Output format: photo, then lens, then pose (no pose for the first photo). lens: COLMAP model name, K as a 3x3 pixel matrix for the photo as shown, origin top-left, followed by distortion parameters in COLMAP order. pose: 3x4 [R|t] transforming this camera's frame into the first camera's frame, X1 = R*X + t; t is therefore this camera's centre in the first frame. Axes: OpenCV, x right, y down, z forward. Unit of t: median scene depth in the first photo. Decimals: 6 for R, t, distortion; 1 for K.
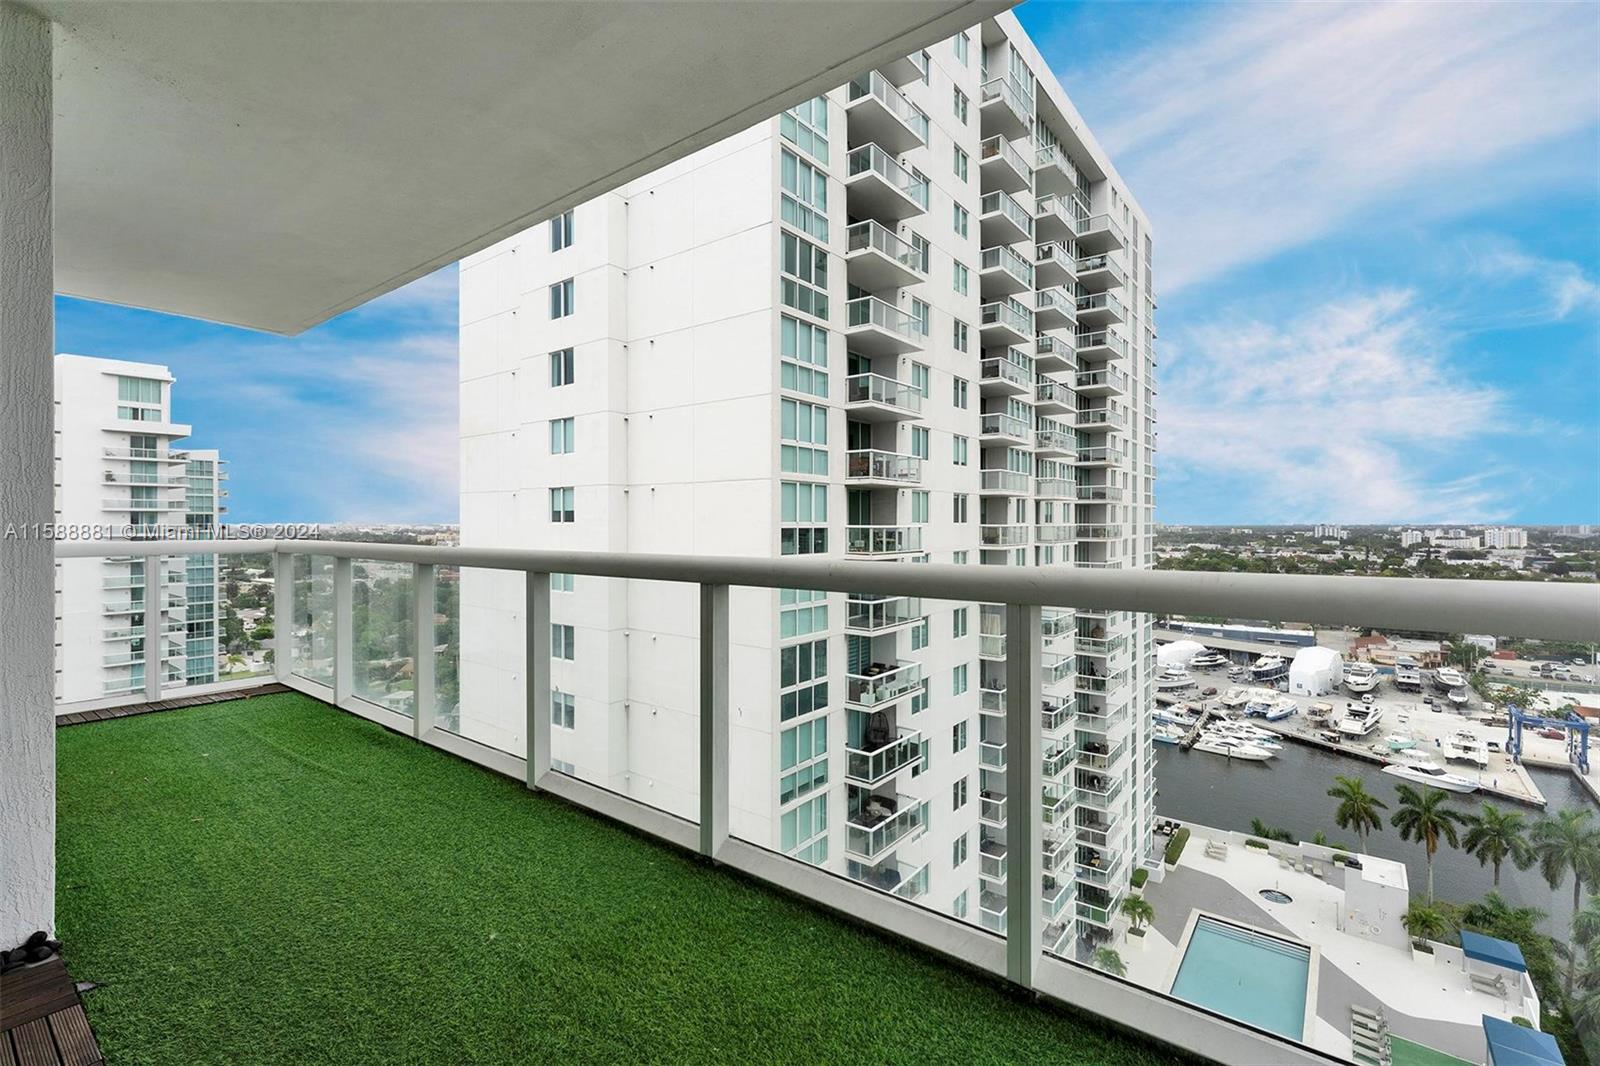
lens RADIAL K [[710.4, 0, 802.9], [0, 710.4, 525.7], [0, 0, 1]] dist [-0.005969, 0.000205]
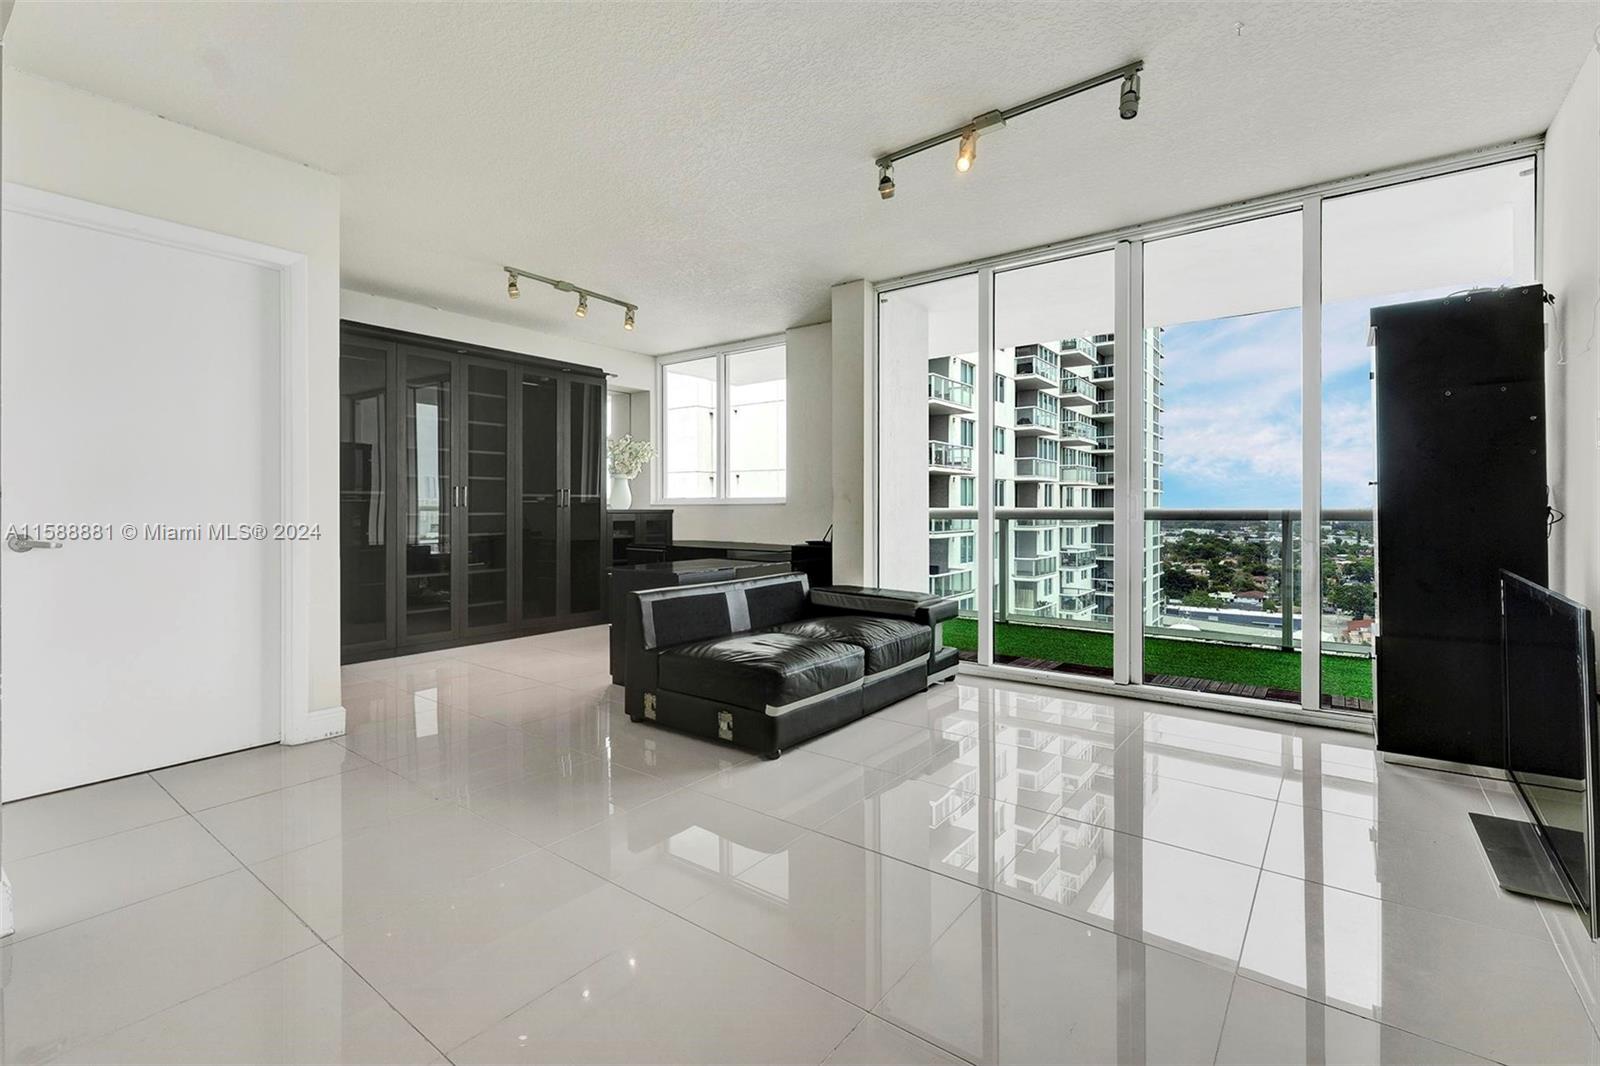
lens RADIAL K [[710.4, 0, 818.5], [0, 710.4, 513.4], [0, 0, 1]] dist [-0.005969, 0.000205]
pose [[0.999777, -0.001046, 0.021083, -0.066769], [0.000979, 0.999994, 0.003176, 0.003014], [-0.021086, -0.003154, 0.999773, -0.078087]]
